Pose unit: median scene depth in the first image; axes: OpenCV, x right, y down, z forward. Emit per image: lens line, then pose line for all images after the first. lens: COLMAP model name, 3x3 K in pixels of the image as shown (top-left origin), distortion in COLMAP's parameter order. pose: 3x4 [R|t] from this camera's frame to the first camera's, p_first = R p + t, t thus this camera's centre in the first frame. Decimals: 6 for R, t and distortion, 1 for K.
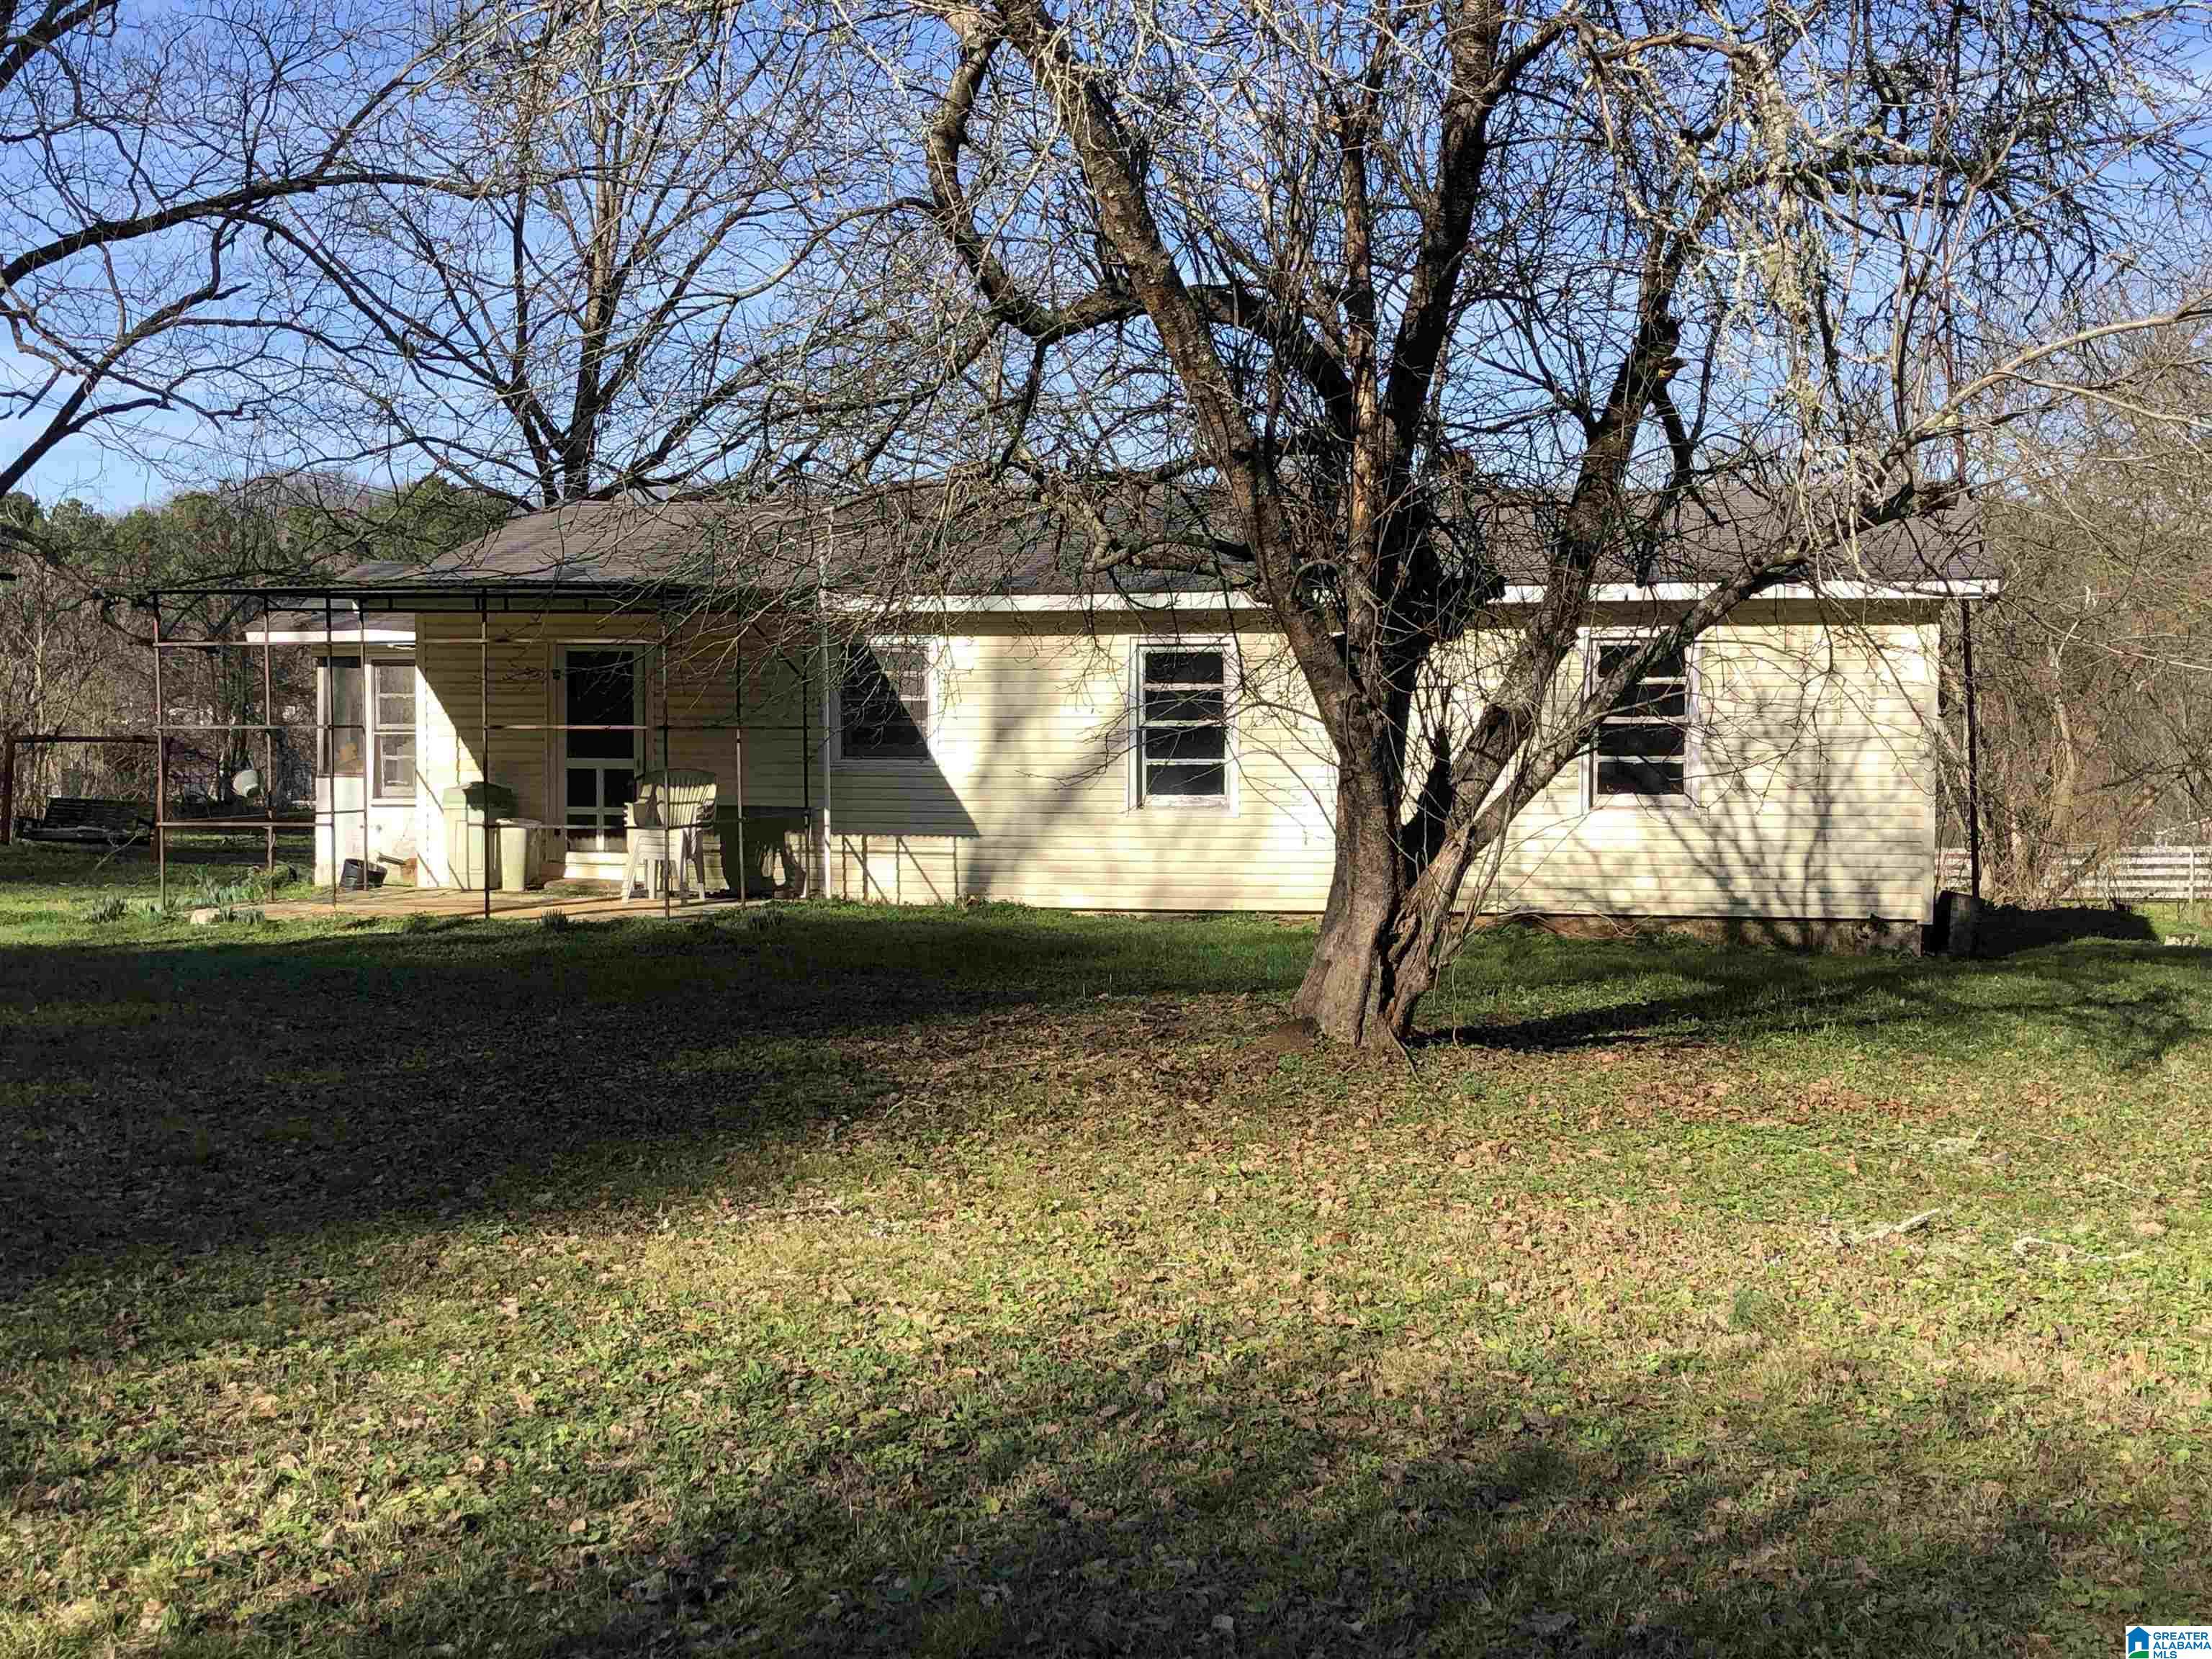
lens RADIAL K [[2551.2, 0, 1119.3], [0, 2551.2, 794.2], [0, 0, 1]] dist [0.016155, 0.000000]
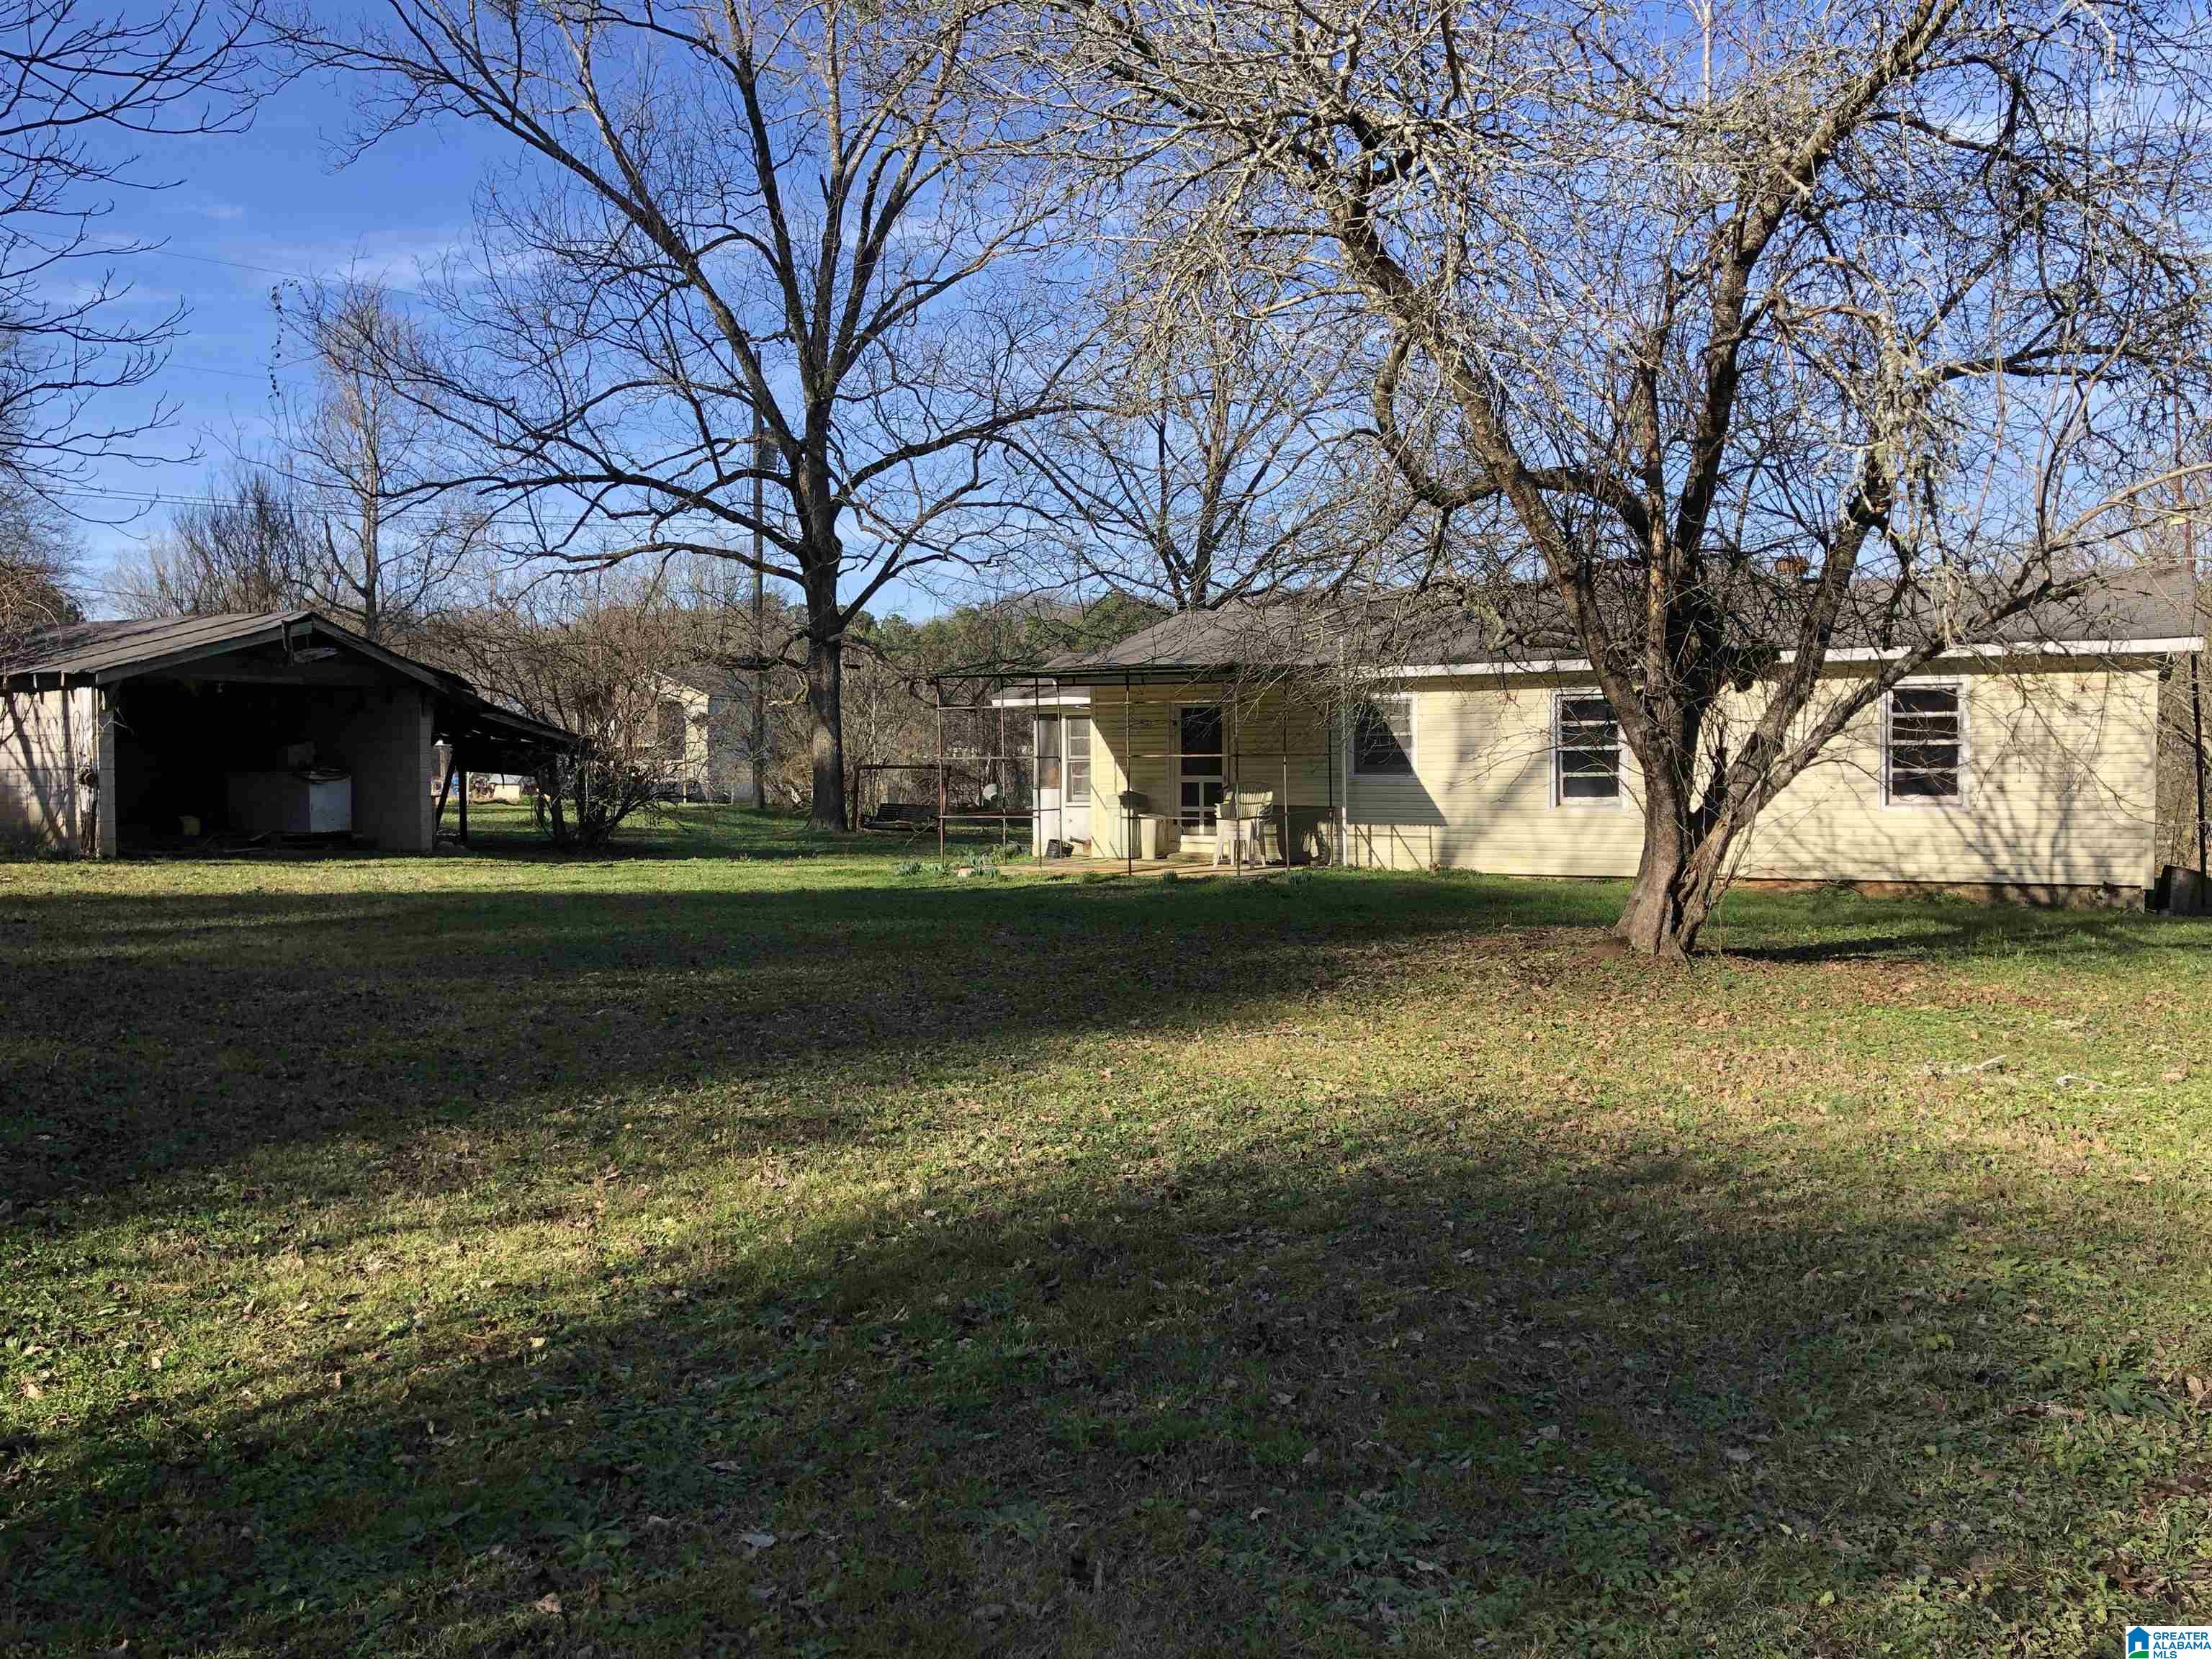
lens RADIAL K [[1809.2, 0, 1116.0], [0, 1809.2, 827.0], [0, 0, 1]] dist [0.041115, -0.045293]
pose [[0.964130, 0.000252, -0.265431, 0.048074], [0.003108, 0.999920, 0.012238, 0.004444], [0.265413, -0.012624, 0.964052, -0.104634]]
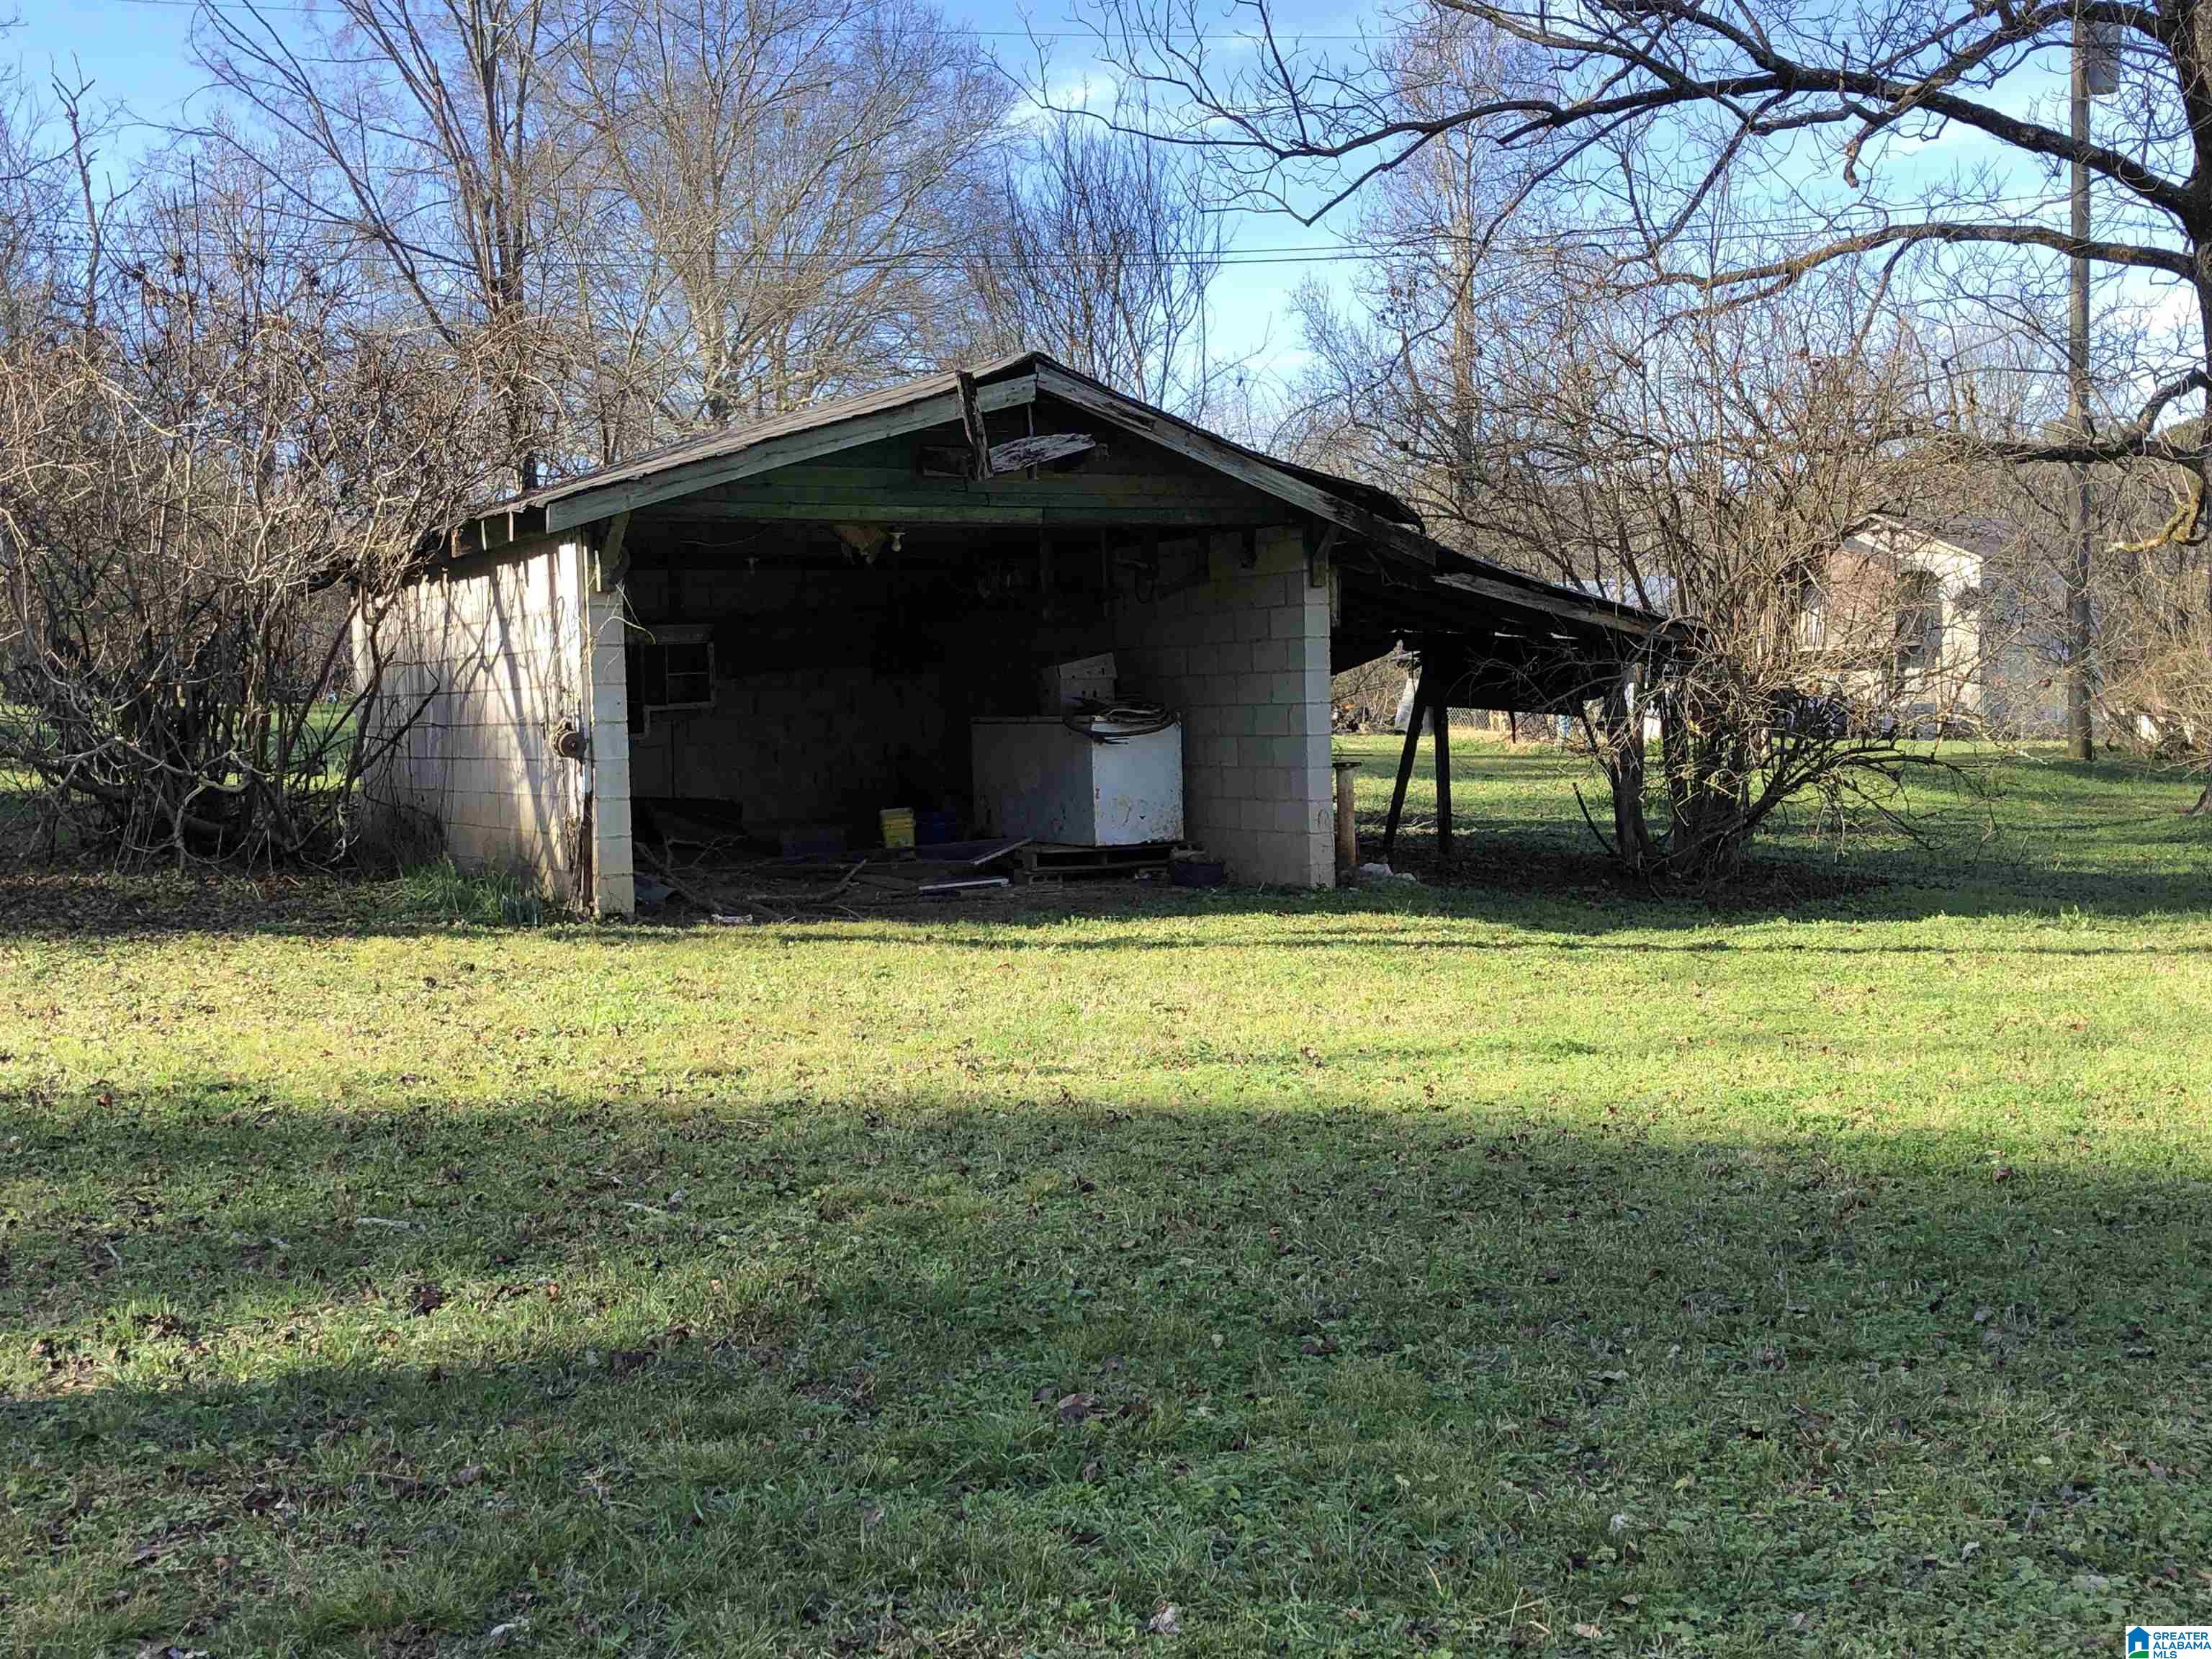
lens RADIAL K [[2502.0, 0, 1129.6], [0, 2502.0, 874.3], [0, 0, 1]] dist [0.010064, 0.000000]
pose [[0.683481, 0.027554, -0.729448, -0.324502], [0.014558, 0.998574, 0.051361, -0.015229], [0.729823, -0.045724, 0.682105, 0.609045]]
